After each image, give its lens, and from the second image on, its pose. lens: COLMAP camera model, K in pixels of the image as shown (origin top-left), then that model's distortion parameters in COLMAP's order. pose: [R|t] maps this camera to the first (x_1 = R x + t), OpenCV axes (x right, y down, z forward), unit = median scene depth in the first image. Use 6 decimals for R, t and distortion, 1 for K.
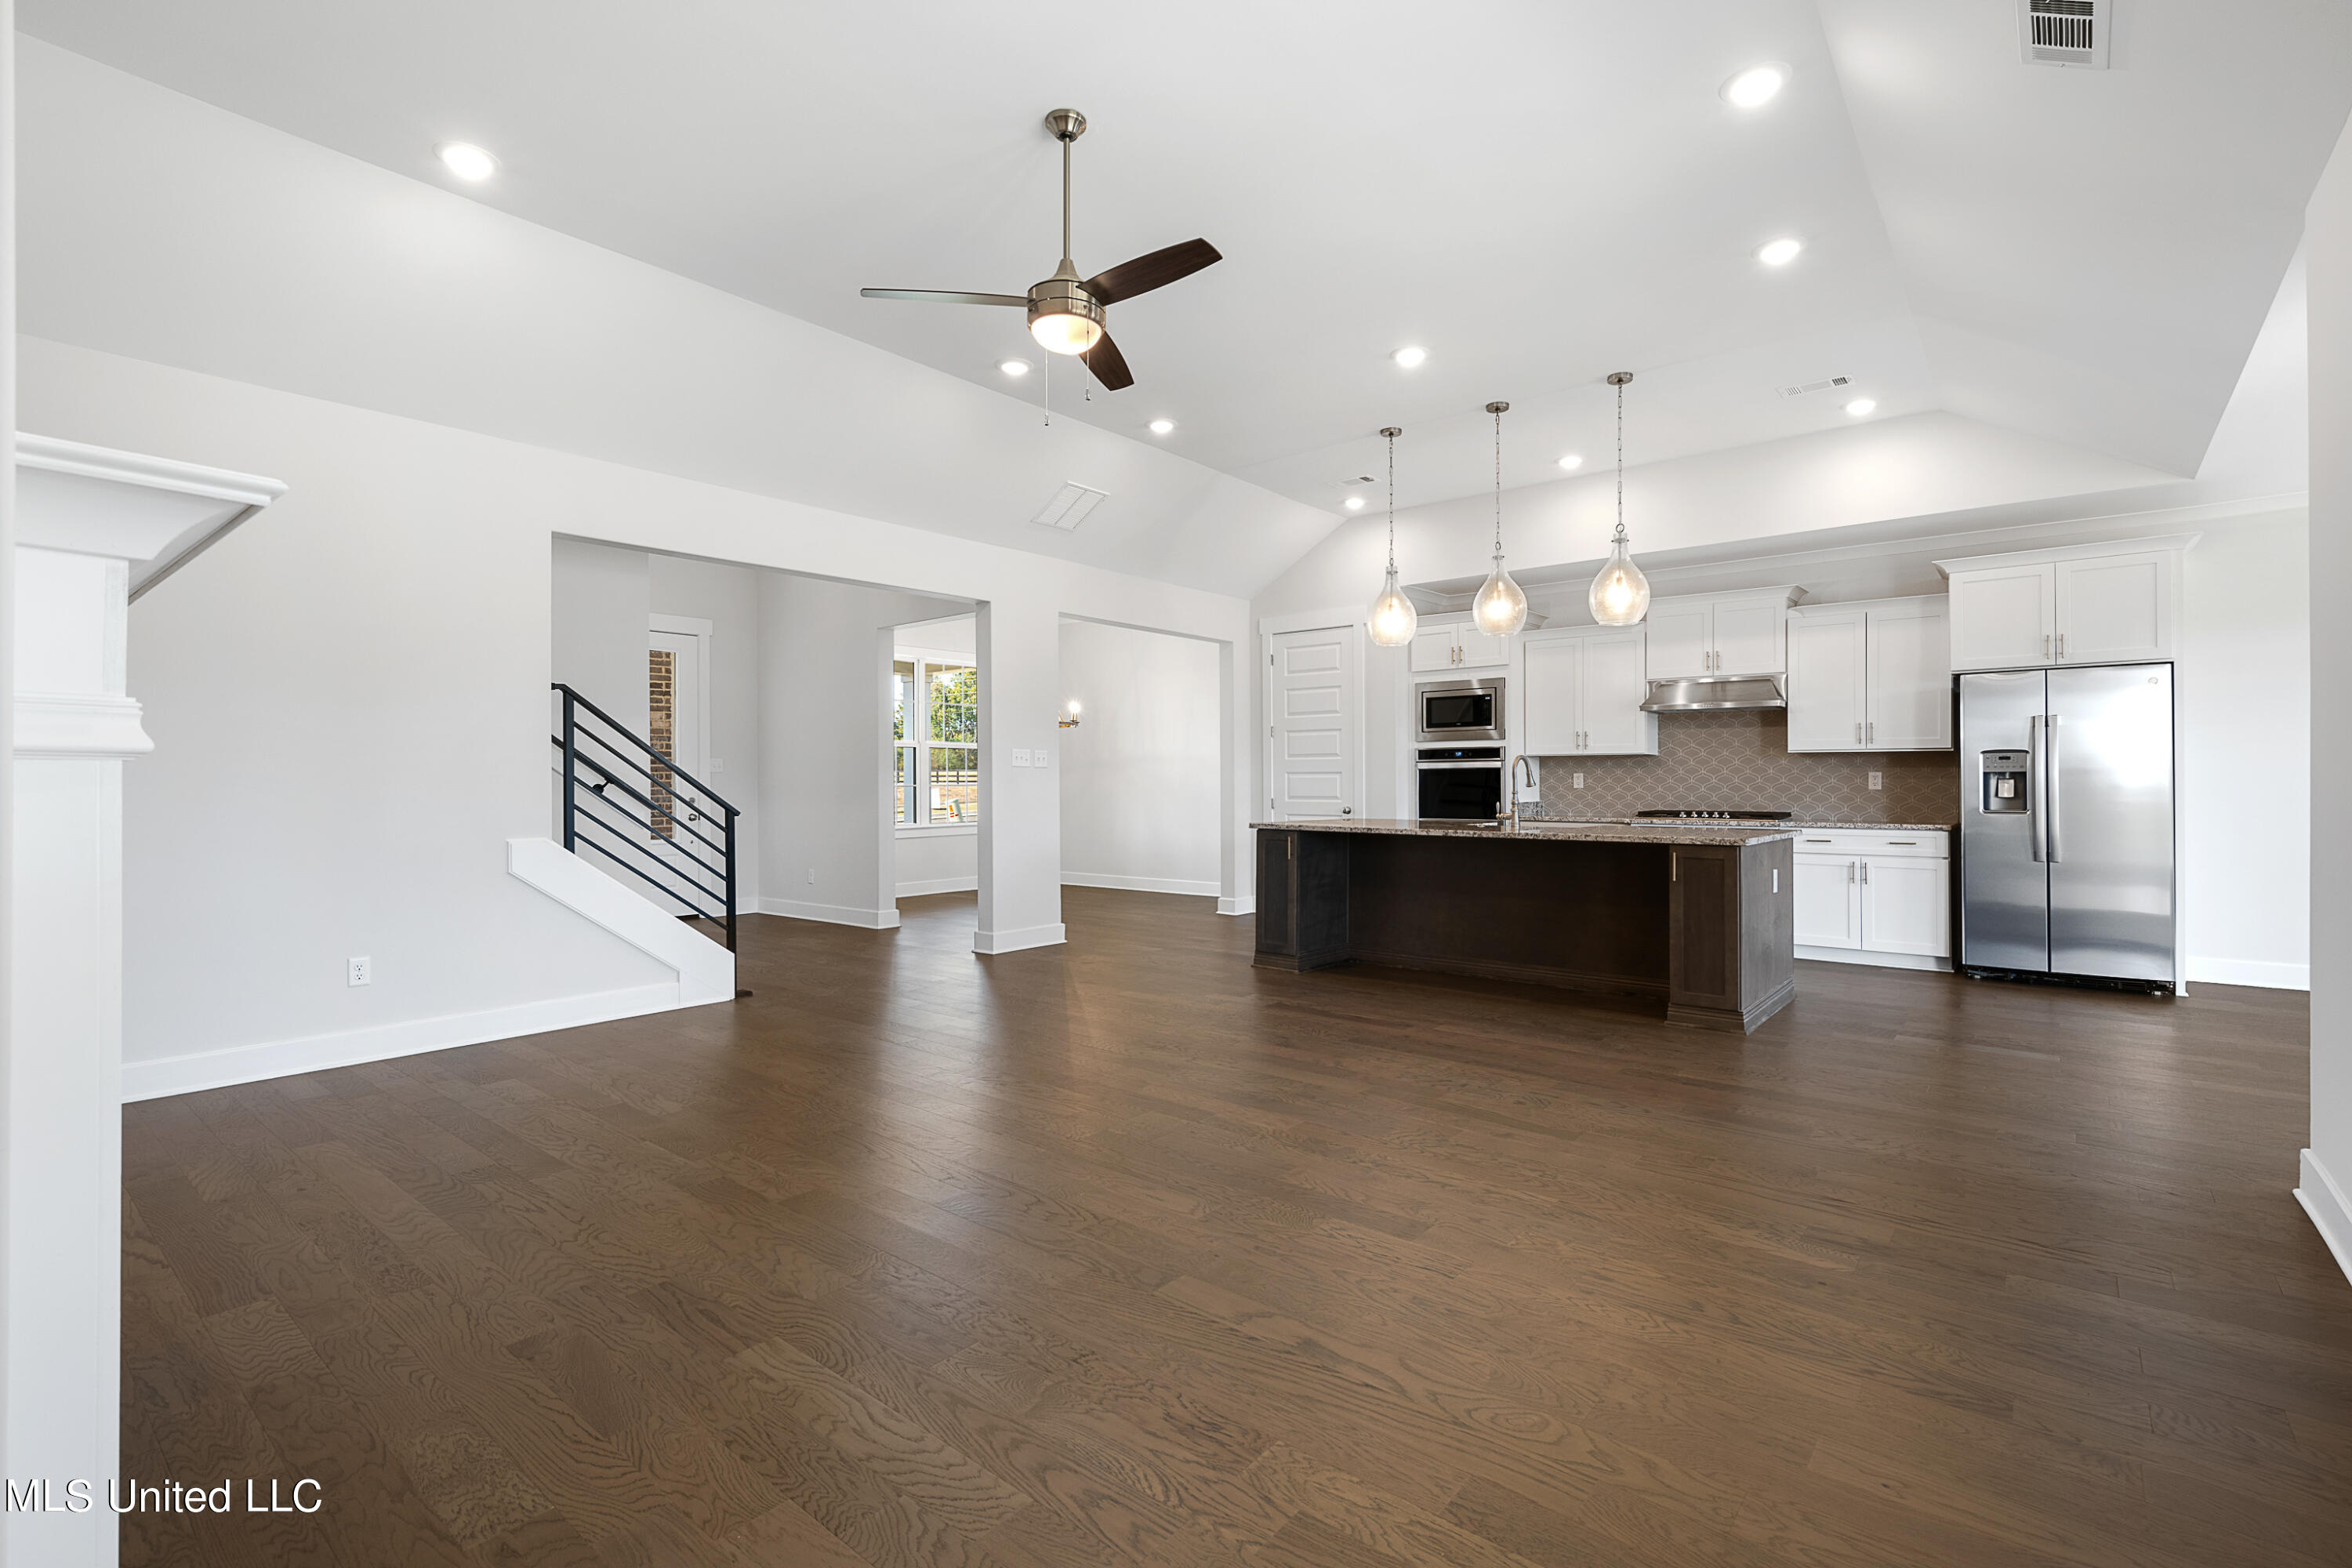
lens RADIAL K [[1053.7, 0, 1176.5], [0, 1053.7, 773.9], [0, 0, 1]] dist [-0.009937, -0.000016]
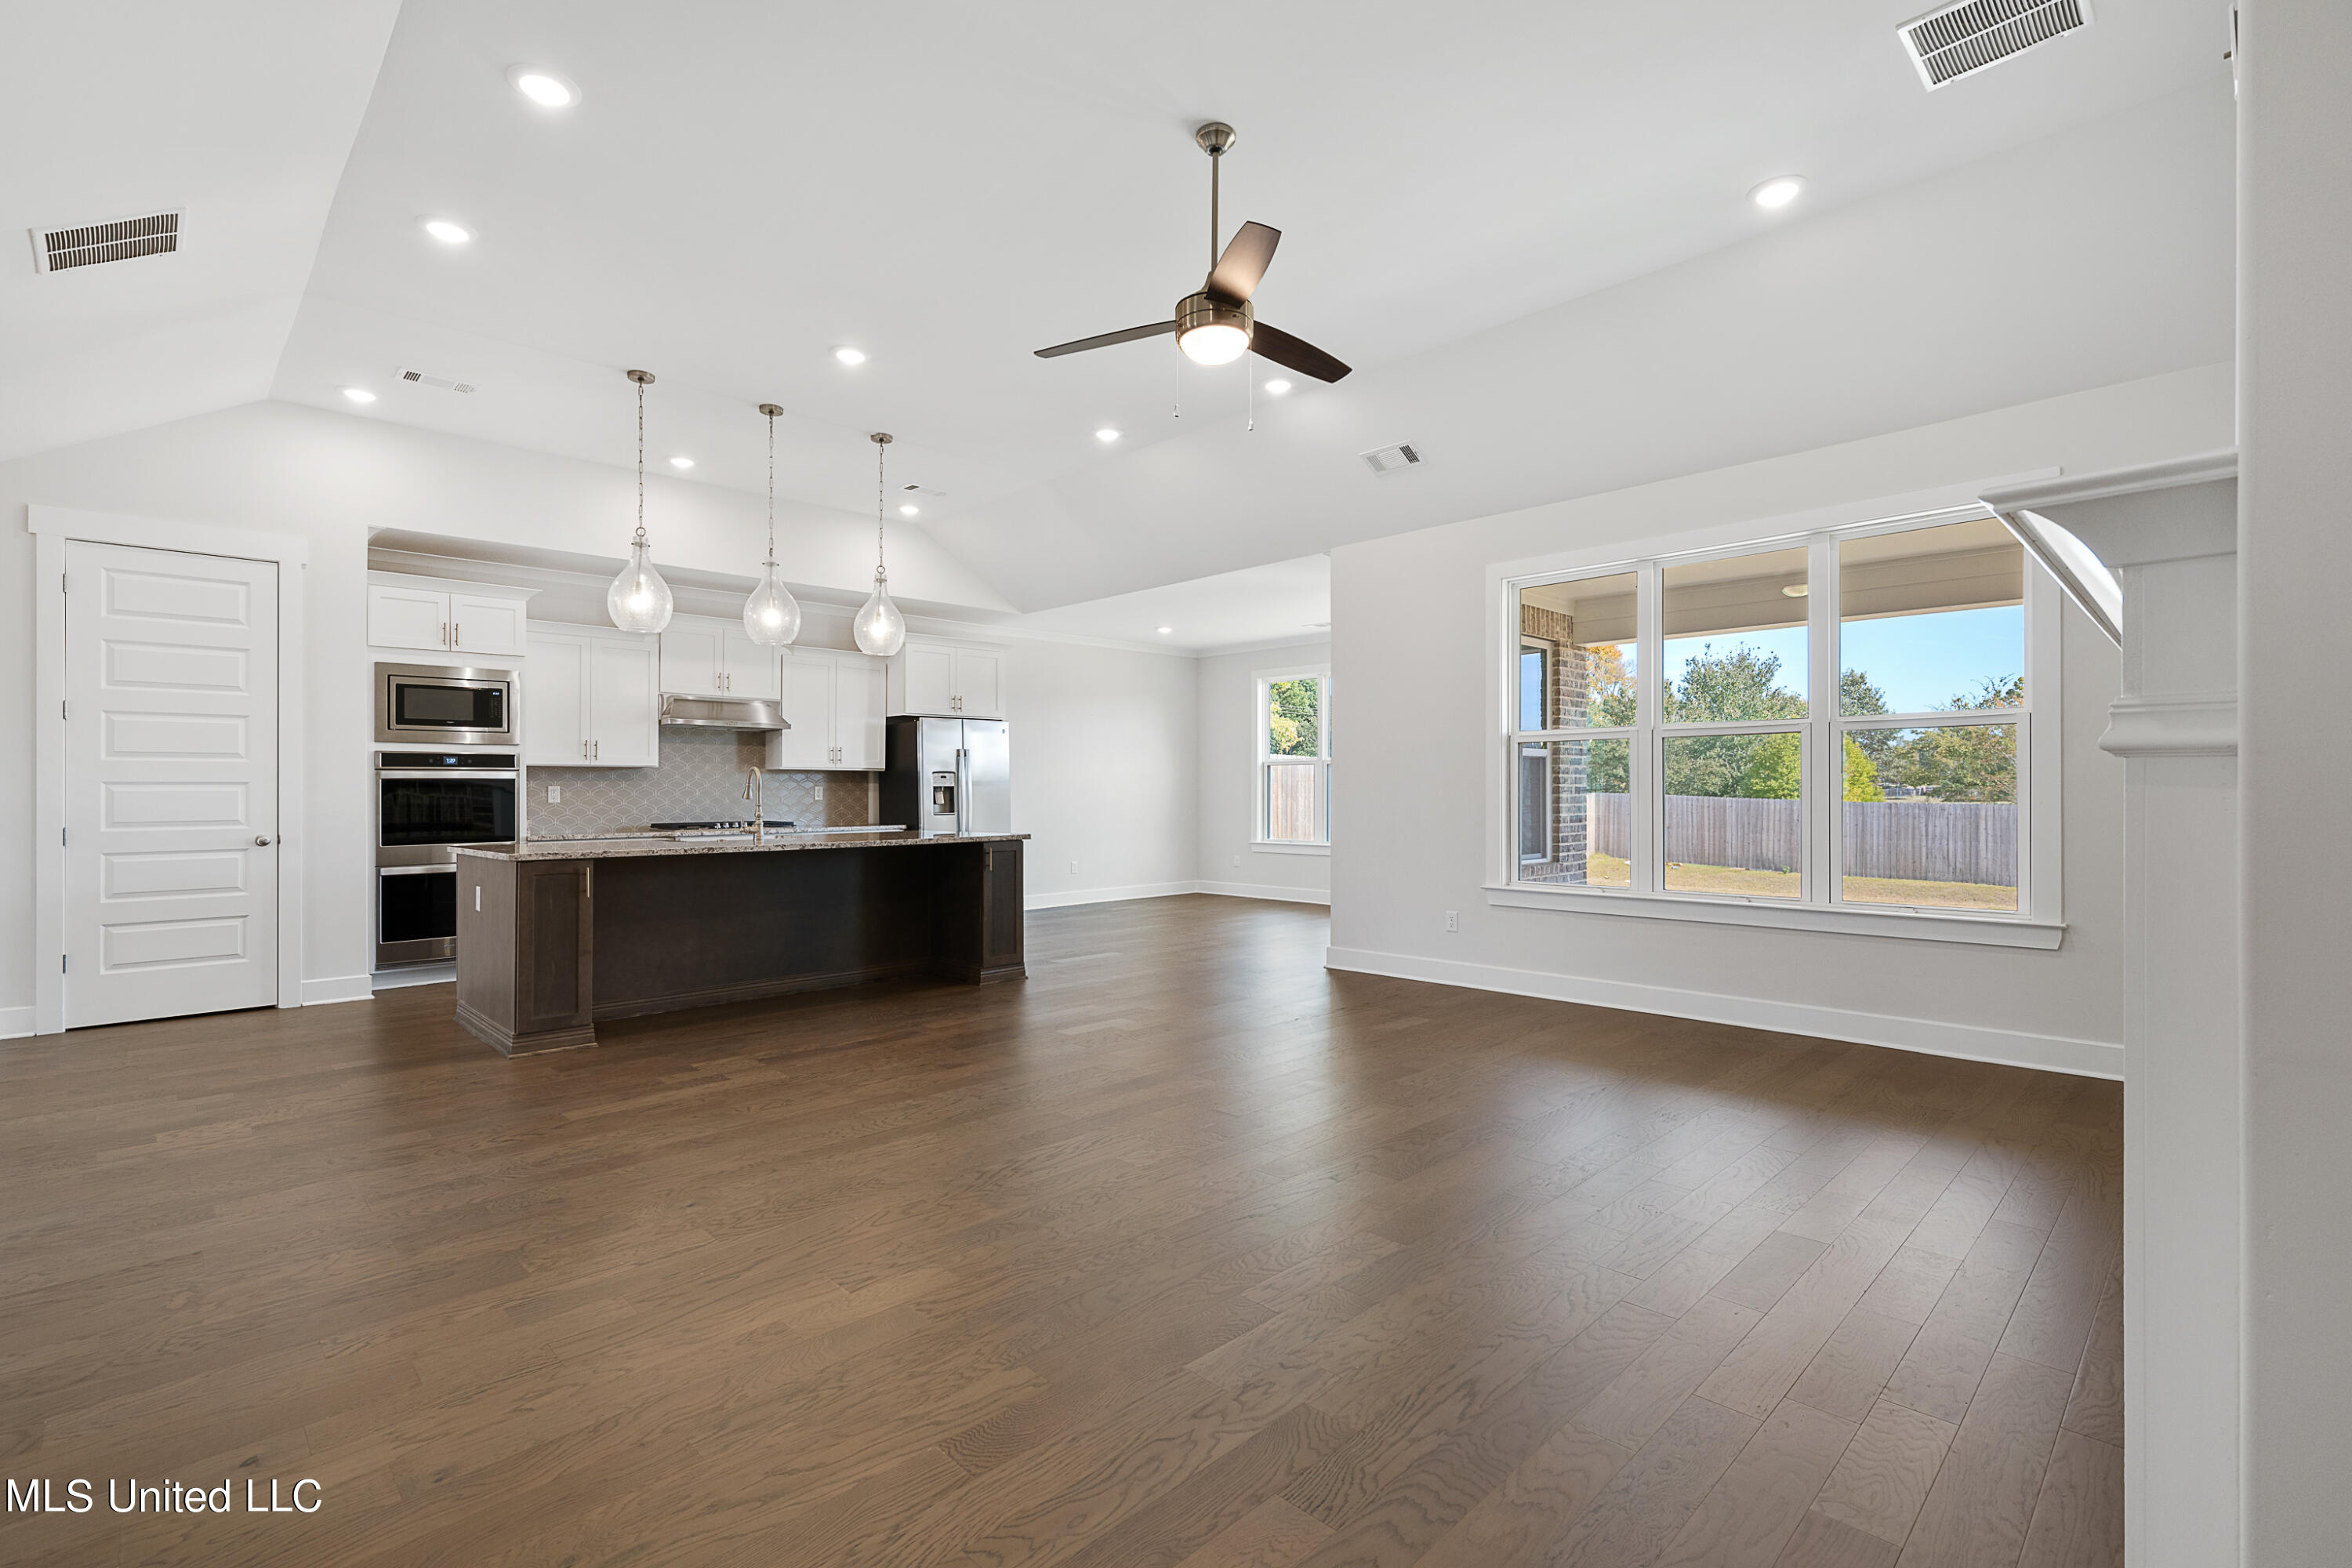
lens RADIAL K [[1062.6, 0, 1176.6], [0, 1062.6, 790.3], [0, 0, 1]] dist [0.000898, 0.000195]
pose [[0.098567, 0.001836, 0.995129, -0.512990], [-0.001855, 0.999997, -0.001661, 0.003829], [-0.995129, -0.001682, 0.098570, 0.425746]]
